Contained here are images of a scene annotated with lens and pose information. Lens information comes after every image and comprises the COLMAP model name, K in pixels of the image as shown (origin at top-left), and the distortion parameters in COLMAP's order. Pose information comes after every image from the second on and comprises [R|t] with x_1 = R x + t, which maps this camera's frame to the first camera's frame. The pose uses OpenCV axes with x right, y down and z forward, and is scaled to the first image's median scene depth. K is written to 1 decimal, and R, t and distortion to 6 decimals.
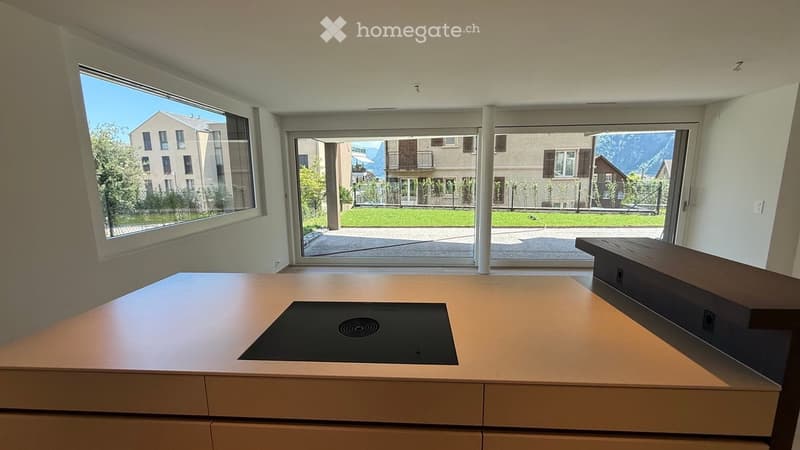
lens RADIAL K [[323.2, 0, 400.3], [0, 323.2, 224.7], [0, 0, 1]] dist [-0.004327, -0.000121]
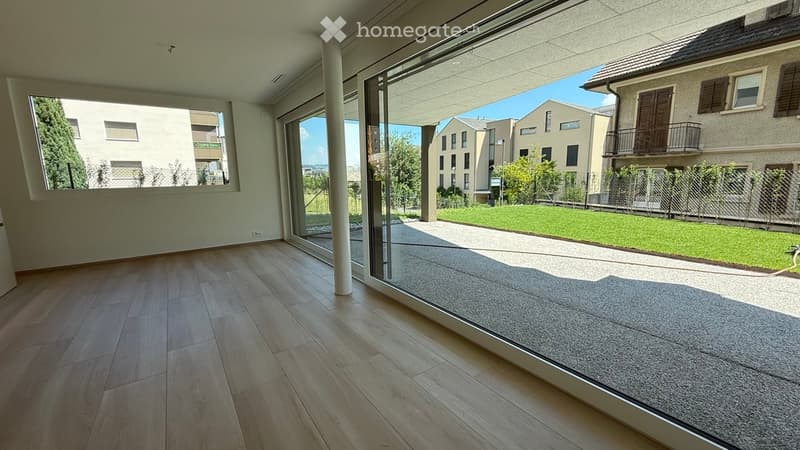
lens RADIAL K [[323.2, 0, 399.3], [0, 323.2, 225.4], [0, 0, 1]] dist [-0.004327, -0.000121]
pose [[0.621085, 0.121099, -0.774331, 0.173867], [-0.111039, 0.991621, 0.066017, -0.009697], [0.775838, 0.044979, 0.629327, 0.139130]]
